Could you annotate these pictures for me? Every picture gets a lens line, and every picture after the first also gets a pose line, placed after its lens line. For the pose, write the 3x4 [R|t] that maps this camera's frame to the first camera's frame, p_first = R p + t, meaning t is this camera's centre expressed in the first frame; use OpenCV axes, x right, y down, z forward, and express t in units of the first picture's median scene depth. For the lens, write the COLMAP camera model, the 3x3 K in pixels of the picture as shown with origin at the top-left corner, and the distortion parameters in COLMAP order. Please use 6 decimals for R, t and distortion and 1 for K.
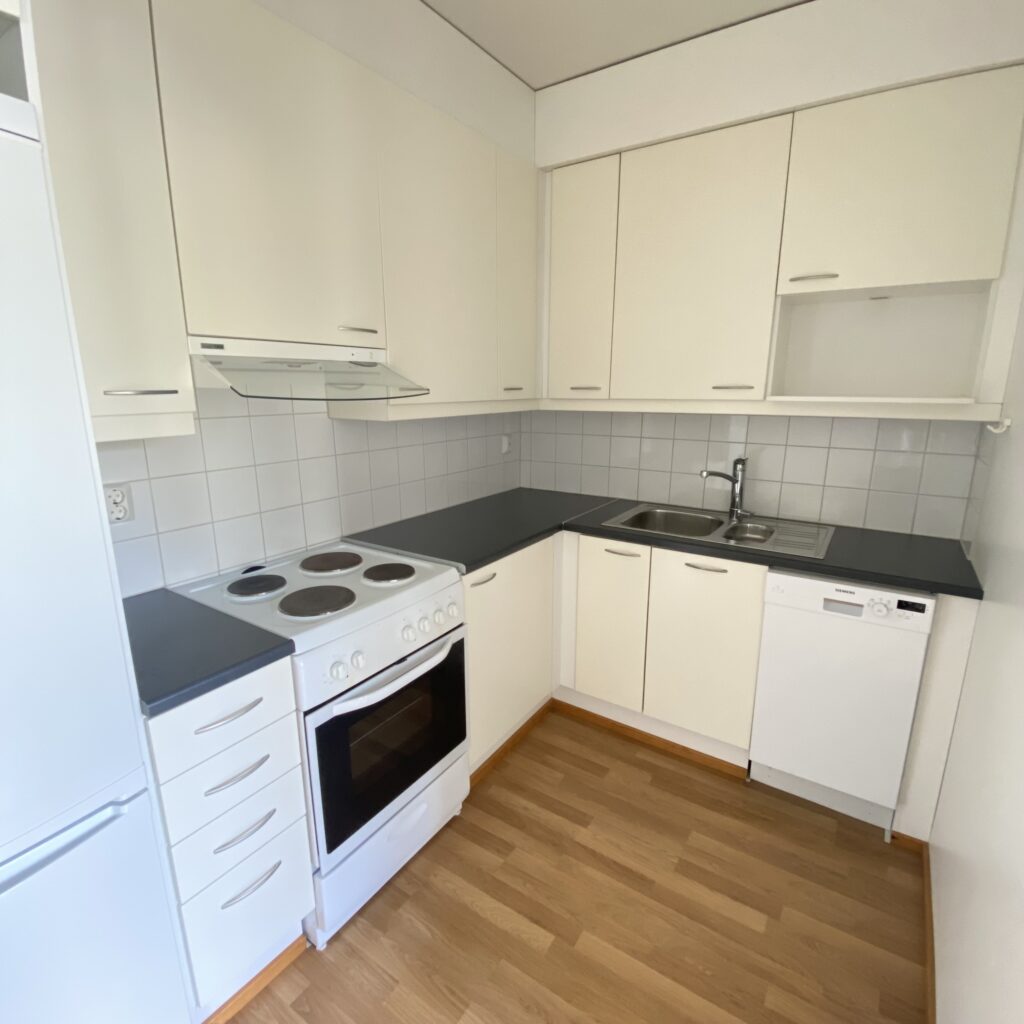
lens RADIAL K [[557.8, 0, 512.0], [0, 557.8, 512.0], [0, 0, 1]] dist [-0.015646, -0.000877]
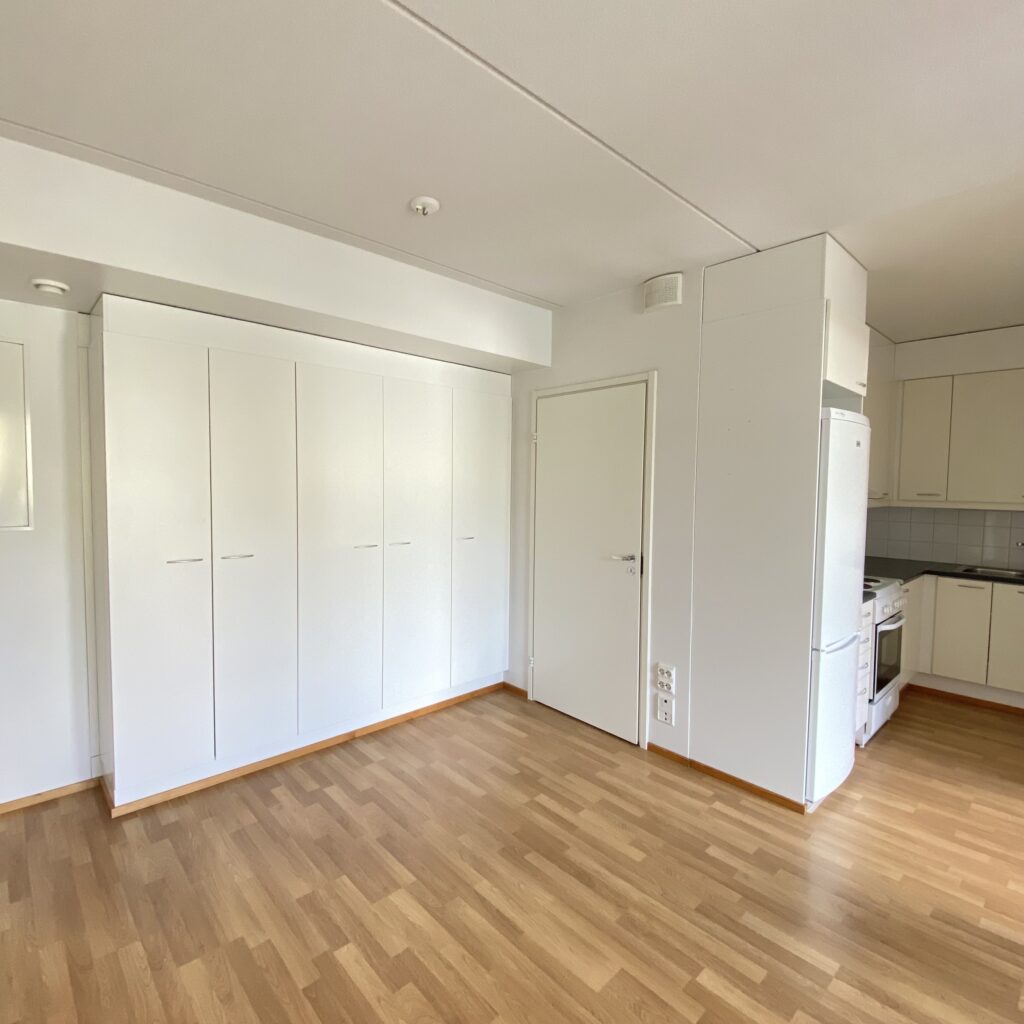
lens RADIAL K [[557.8, 0, 512.0], [0, 557.8, 512.0], [0, 0, 1]] dist [-0.015646, -0.000877]
pose [[0.968561, 0.023621, -0.247651, -0.890115], [-0.065877, 0.984297, -0.163765, 0.252141], [0.239894, 0.174931, 0.954908, -1.200258]]
